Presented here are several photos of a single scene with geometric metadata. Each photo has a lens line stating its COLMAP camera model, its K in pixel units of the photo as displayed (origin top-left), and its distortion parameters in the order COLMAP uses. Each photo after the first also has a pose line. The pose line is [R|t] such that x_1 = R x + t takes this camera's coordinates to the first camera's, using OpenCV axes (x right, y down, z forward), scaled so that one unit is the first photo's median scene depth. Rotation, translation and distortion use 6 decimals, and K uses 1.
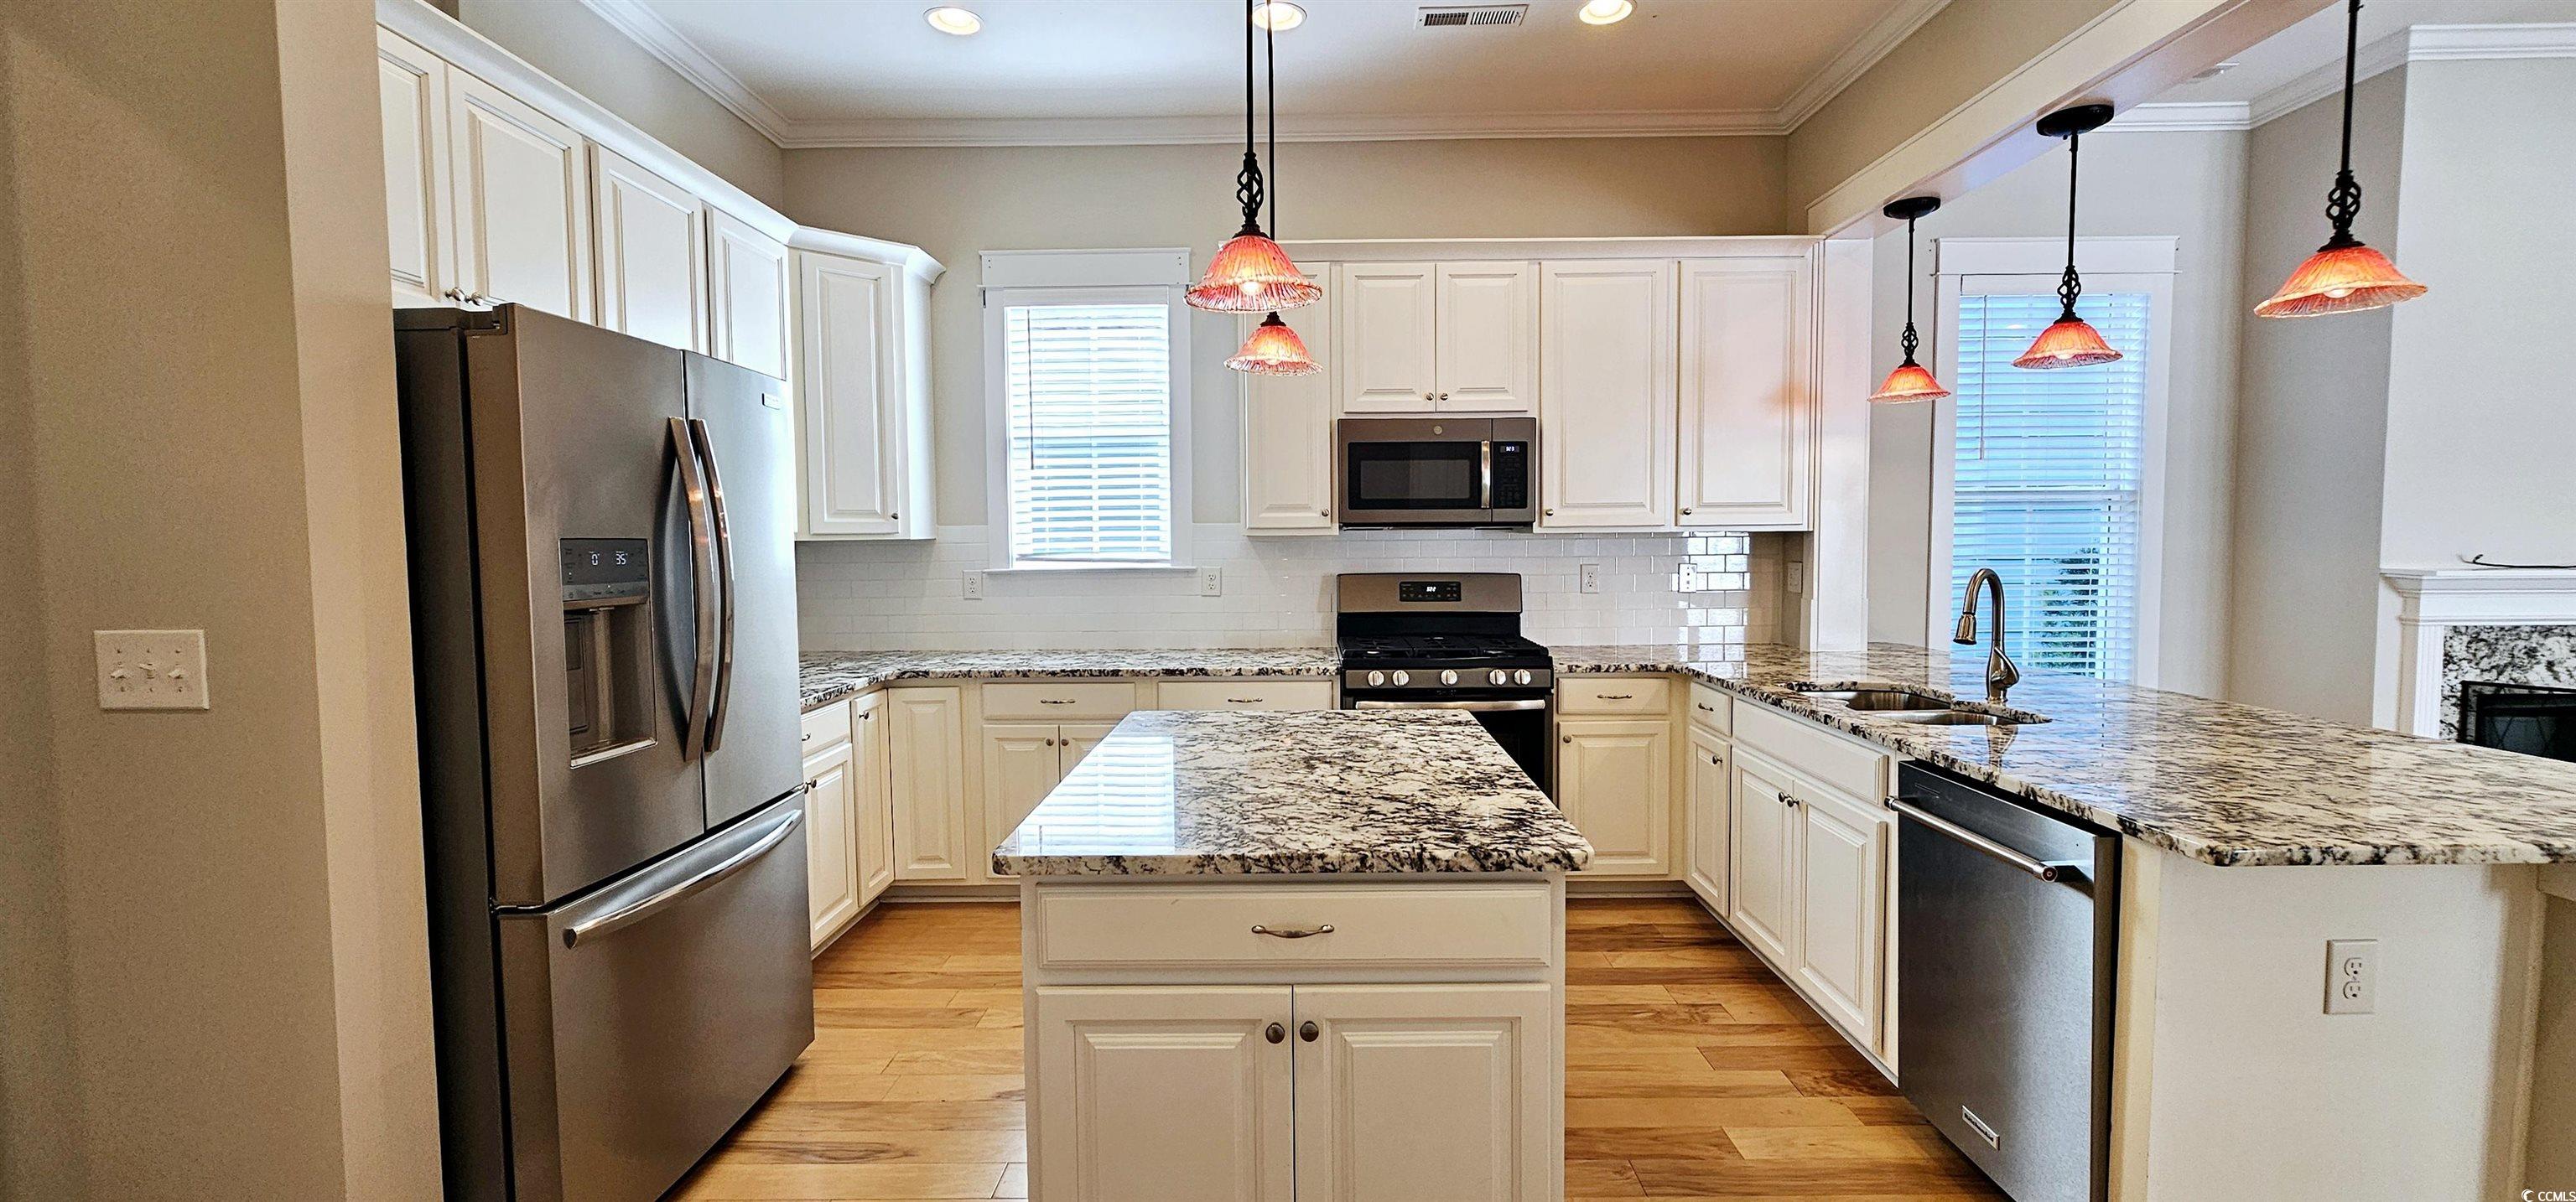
lens RADIAL K [[1060.3, 0, 1293.4], [0, 1060.3, 604.4], [0, 0, 1]] dist [0.000642, -0.000568]
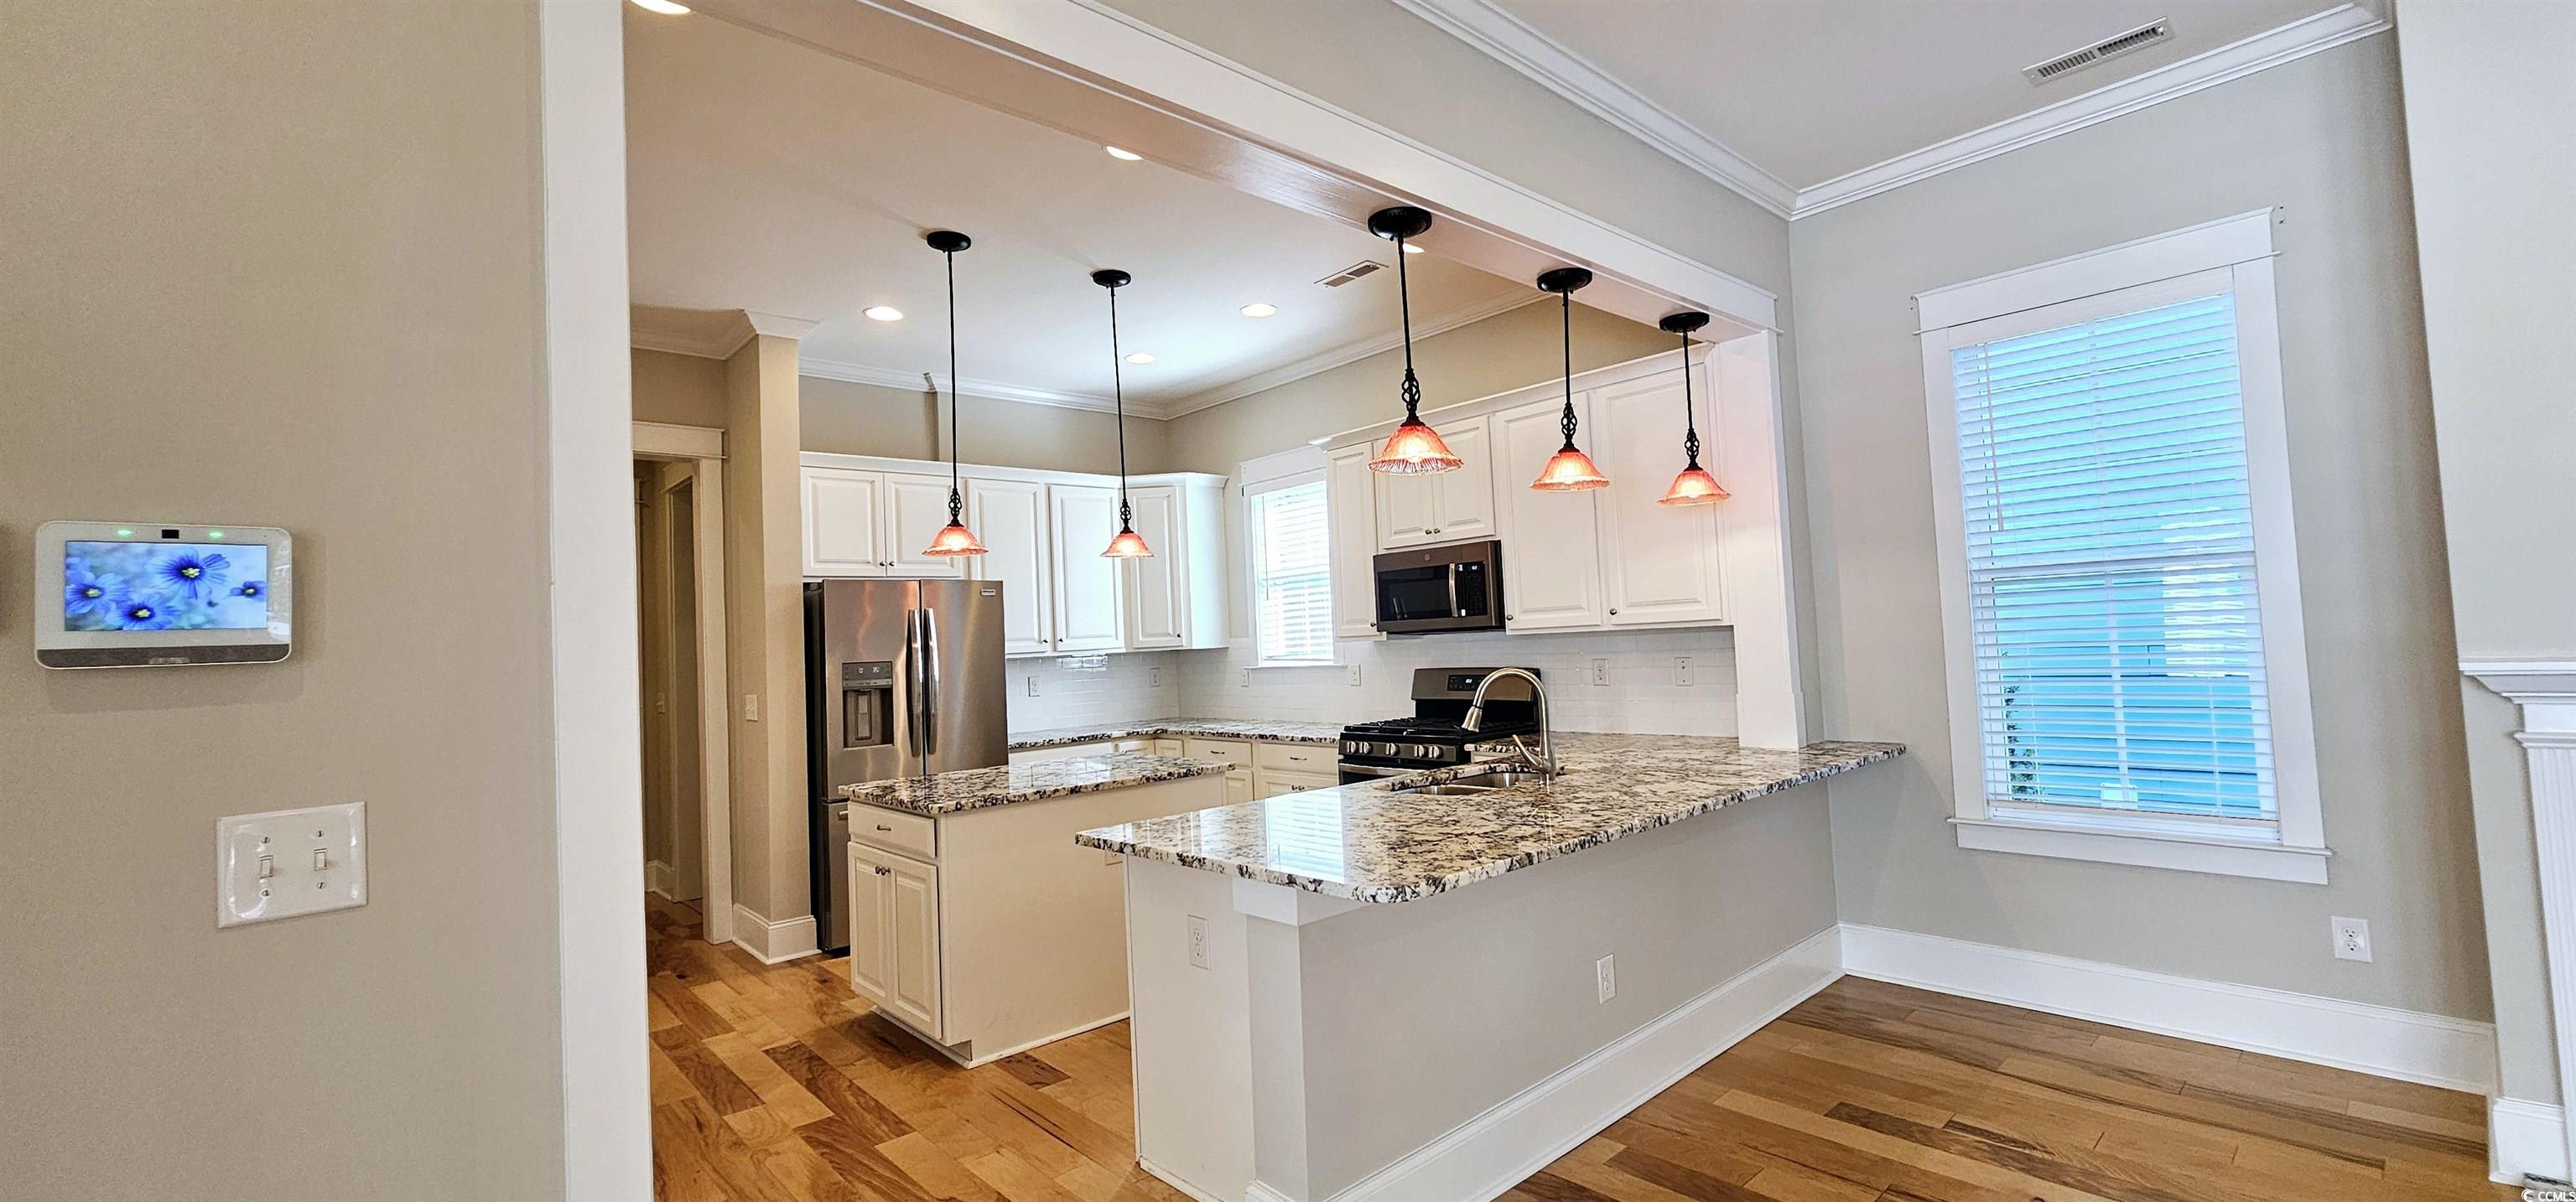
lens RADIAL K [[1060.3, 0, 1285.1], [0, 1060.3, 594.3], [0, 0, 1]] dist [0.000642, -0.000568]
pose [[0.671656, -0.055141, -0.738809, 0.955493], [-0.009999, 0.996461, -0.083461, -0.010576], [0.740796, 0.063444, 0.668727, 0.014160]]
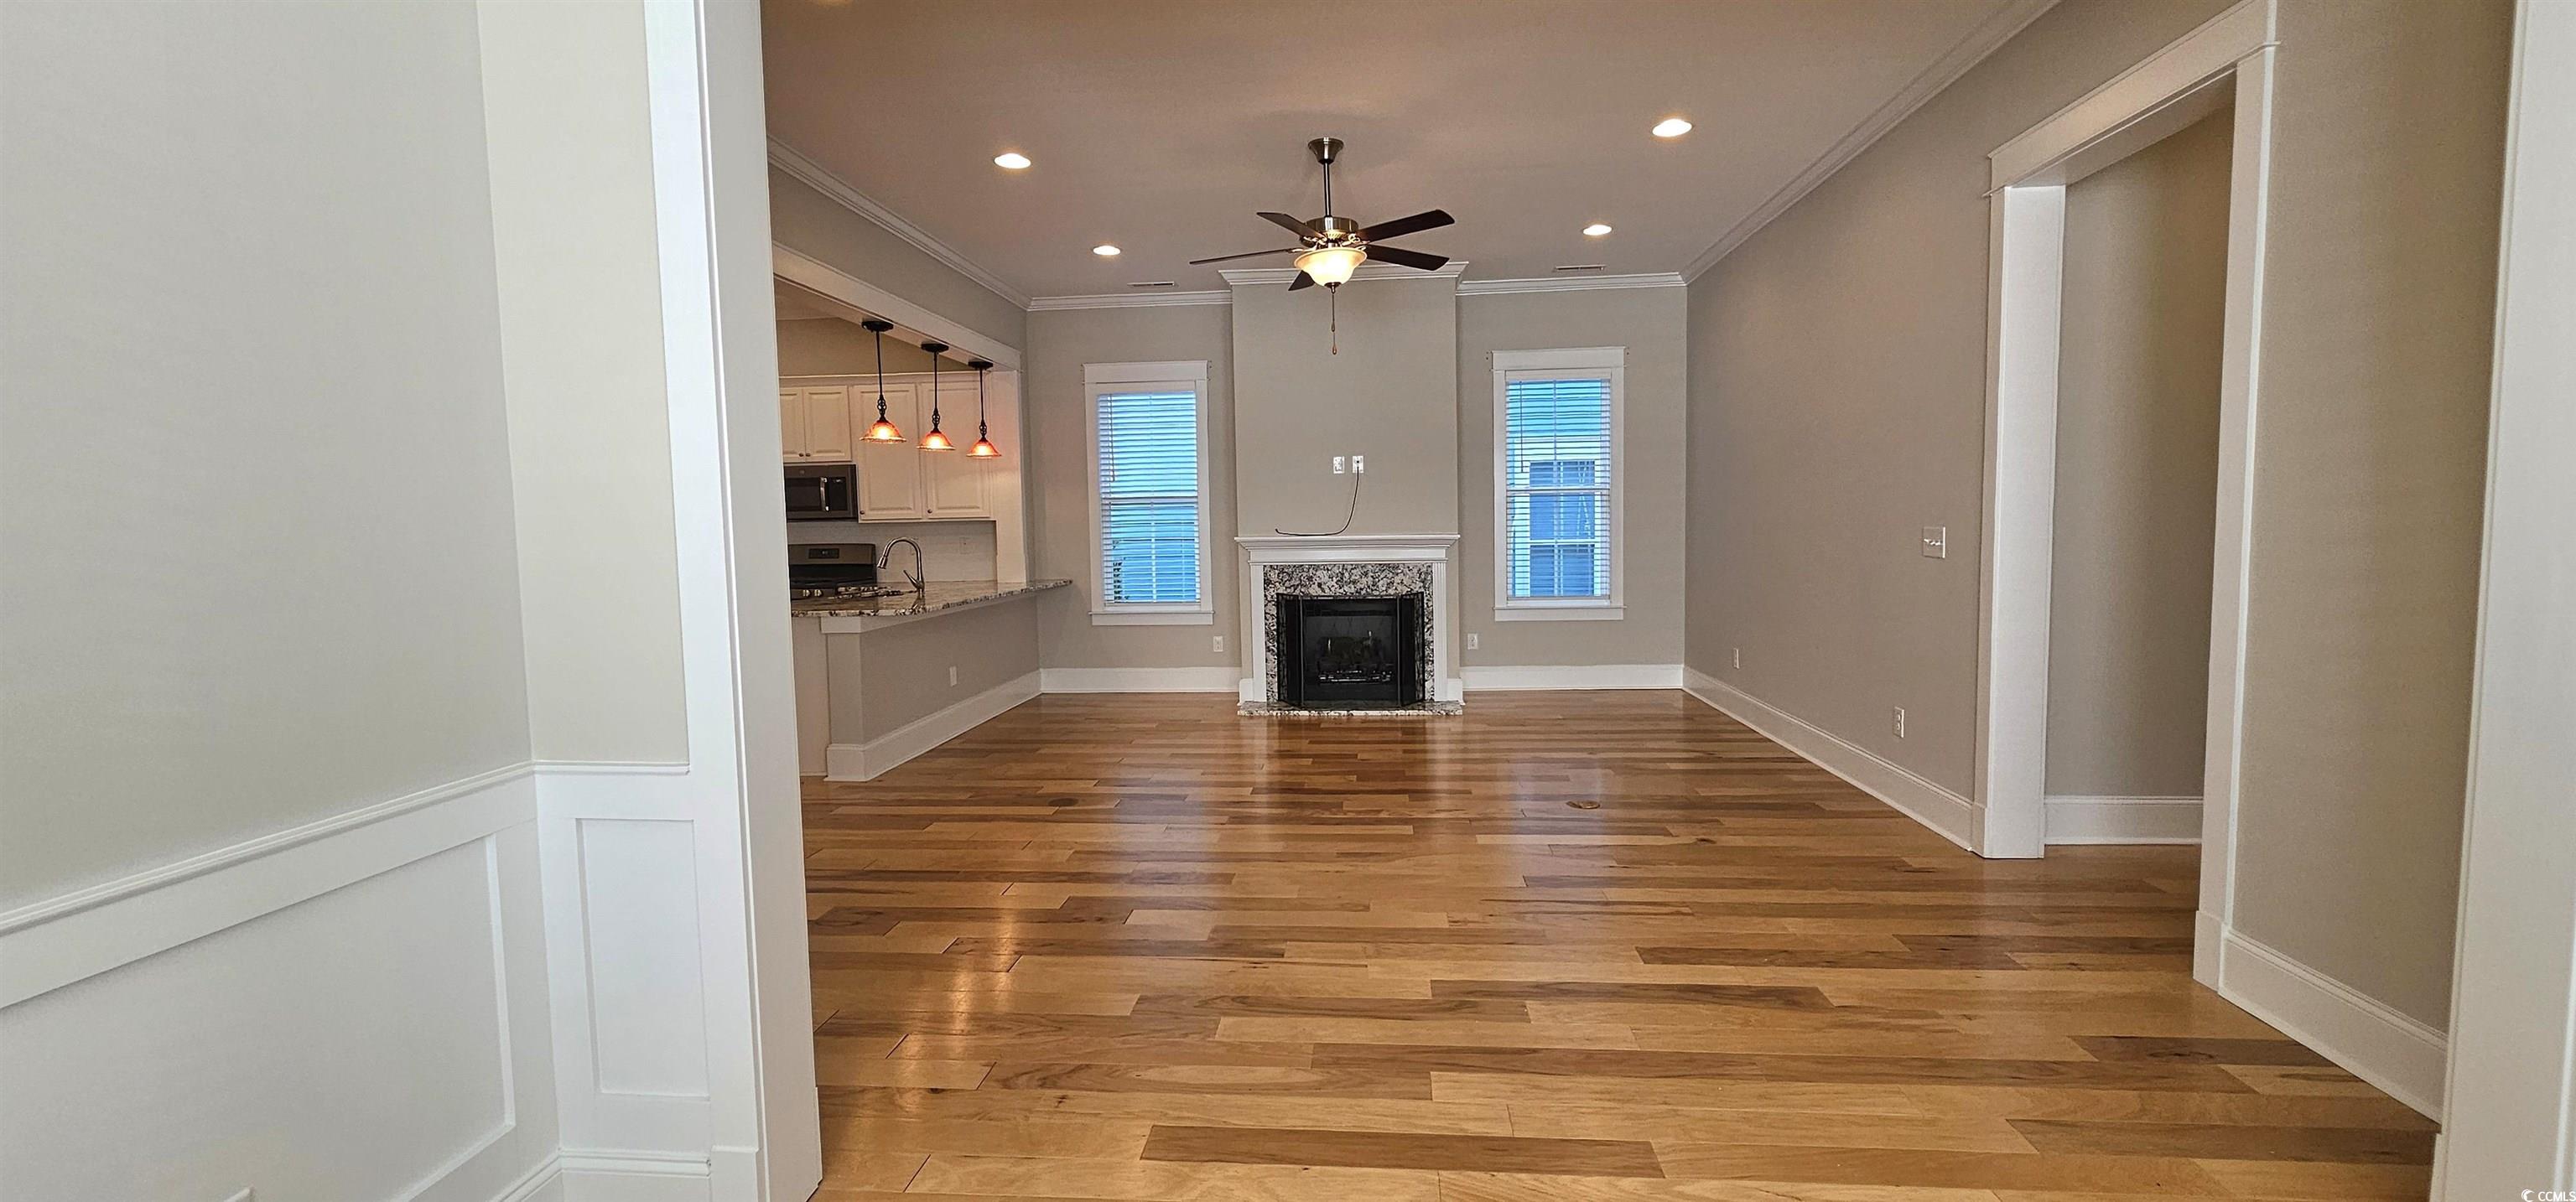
lens RADIAL K [[1060.3, 0, 1298.6], [0, 1060.3, 603.1], [0, 0, 1]] dist [0.000642, -0.000568]
pose [[0.996646, -0.003760, -0.081742, 1.212485], [0.004682, 0.999927, 0.011096, 0.064358], [0.081695, -0.011442, 0.996592, -0.904407]]
